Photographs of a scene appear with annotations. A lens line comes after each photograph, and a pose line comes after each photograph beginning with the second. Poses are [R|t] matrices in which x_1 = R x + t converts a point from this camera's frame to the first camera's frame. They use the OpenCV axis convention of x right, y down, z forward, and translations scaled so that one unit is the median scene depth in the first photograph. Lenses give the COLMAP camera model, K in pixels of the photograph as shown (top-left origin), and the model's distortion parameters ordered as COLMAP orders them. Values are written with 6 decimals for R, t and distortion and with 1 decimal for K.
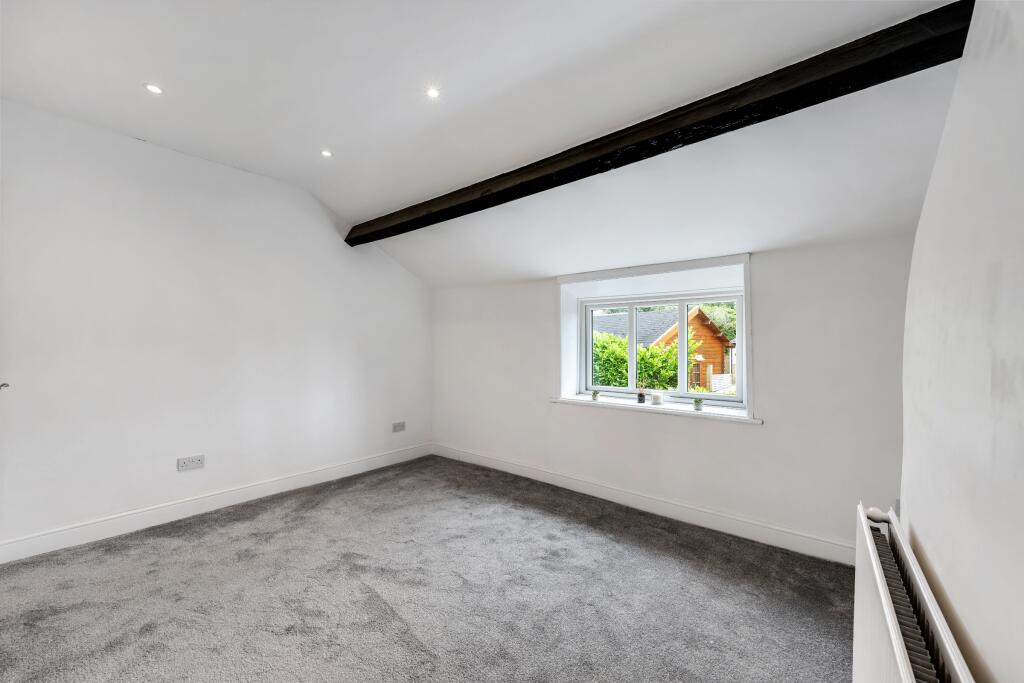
lens RADIAL K [[383.0, 0, 520.3], [0, 383.0, 348.2], [0, 0, 1]] dist [-0.000575, 0.000040]
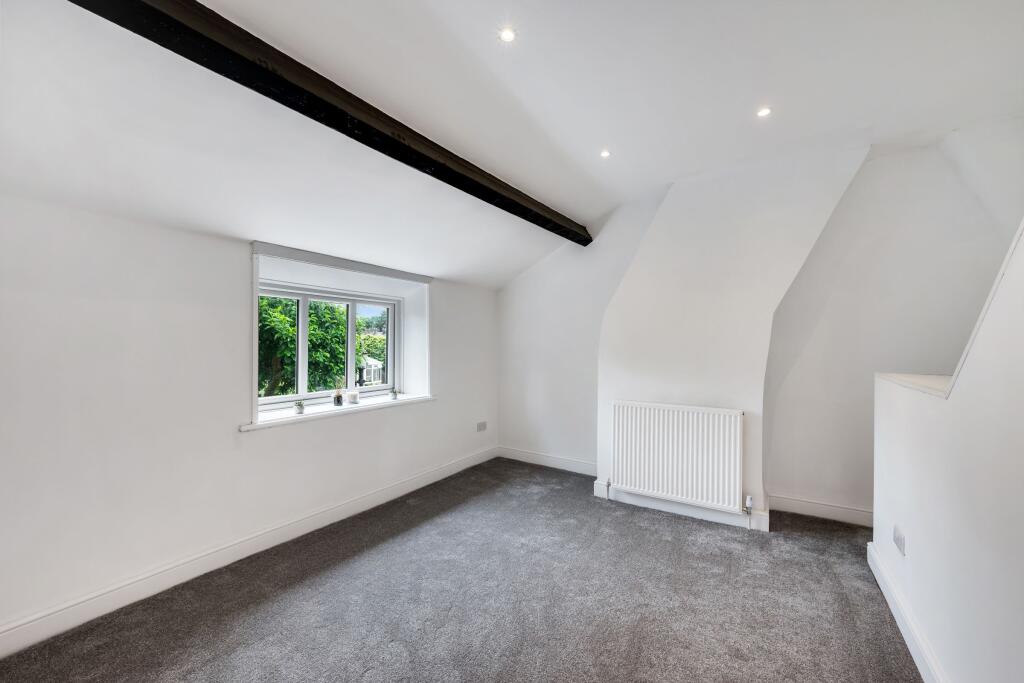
lens RADIAL K [[383.0, 0, 520.3], [0, 383.0, 348.2], [0, 0, 1]] dist [-0.000575, 0.000040]
pose [[-0.104852, -0.002050, 0.994486, -0.661084], [0.011163, 0.999932, 0.003238, 0.004601], [-0.994425, 0.011441, -0.104822, 0.655650]]
